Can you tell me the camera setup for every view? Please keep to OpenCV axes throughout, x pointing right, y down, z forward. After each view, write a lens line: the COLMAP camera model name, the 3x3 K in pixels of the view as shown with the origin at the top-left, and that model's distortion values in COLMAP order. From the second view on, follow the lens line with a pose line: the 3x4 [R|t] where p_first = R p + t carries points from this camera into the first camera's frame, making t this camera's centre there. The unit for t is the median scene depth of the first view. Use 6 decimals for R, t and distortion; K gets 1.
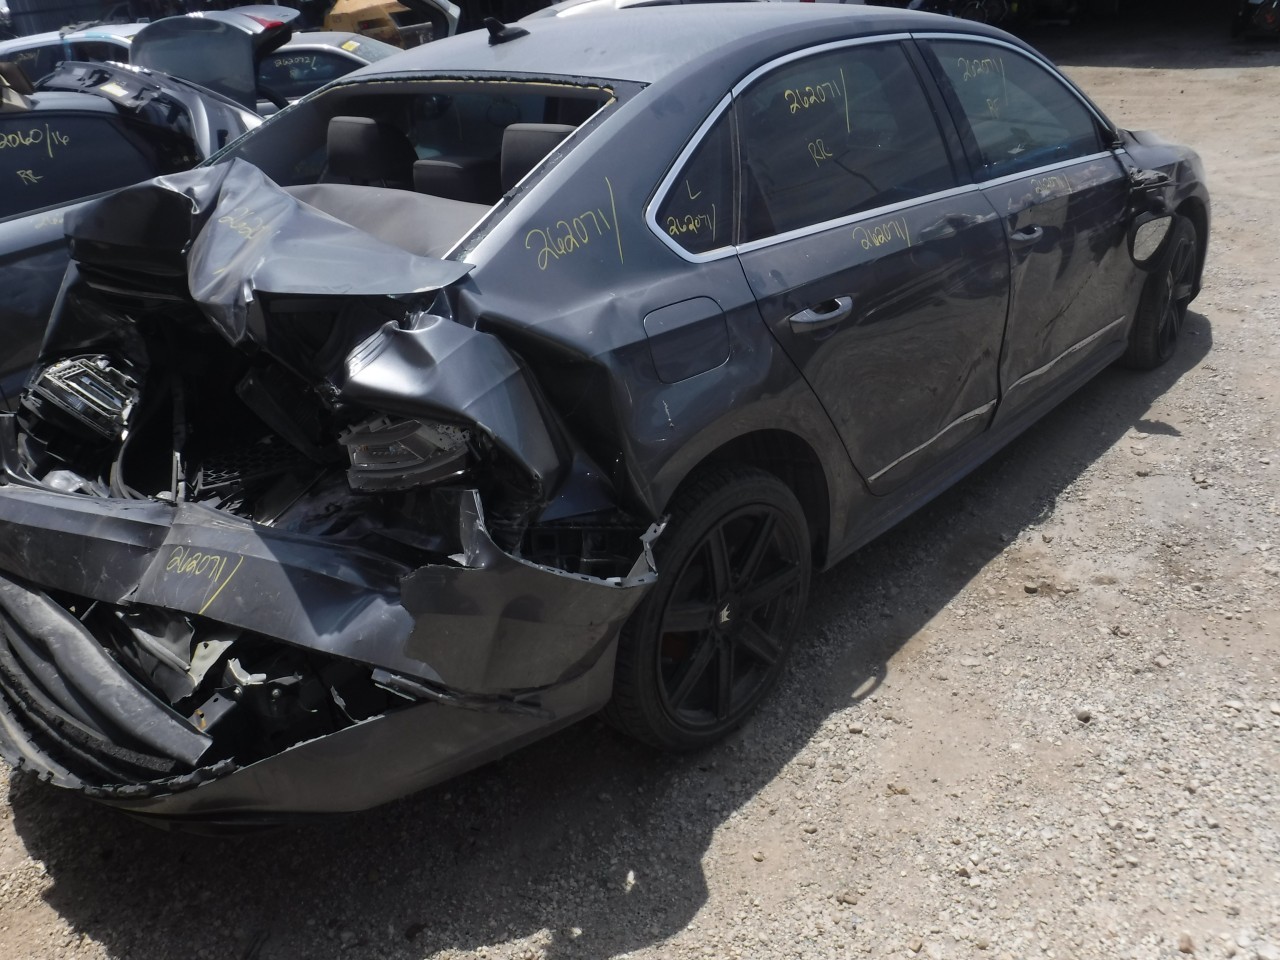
lens RADIAL K [[1077.4, 0, 640.0], [0, 1077.4, 480.0], [0, 0, 1]] dist [-0.090025, 0.024574]
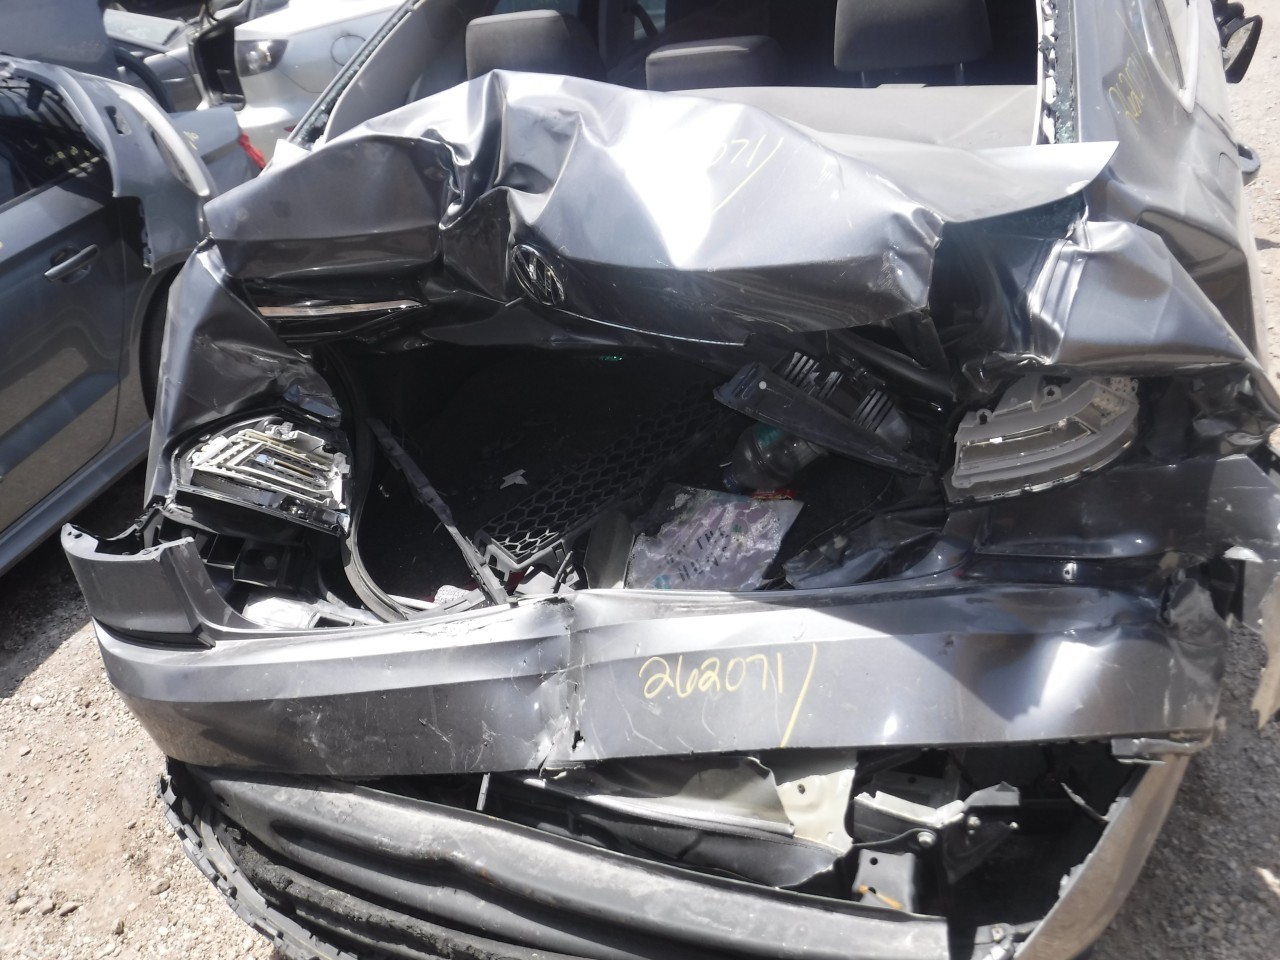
lens RADIAL K [[1077.4, 0, 640.0], [0, 1077.4, 480.0], [0, 0, 1]] dist [-0.090025, 0.024574]
pose [[0.936677, -0.251718, 0.243464, -0.497089], [0.233414, 0.967033, 0.101806, -0.100237], [-0.261064, -0.038531, 0.964552, 0.306741]]
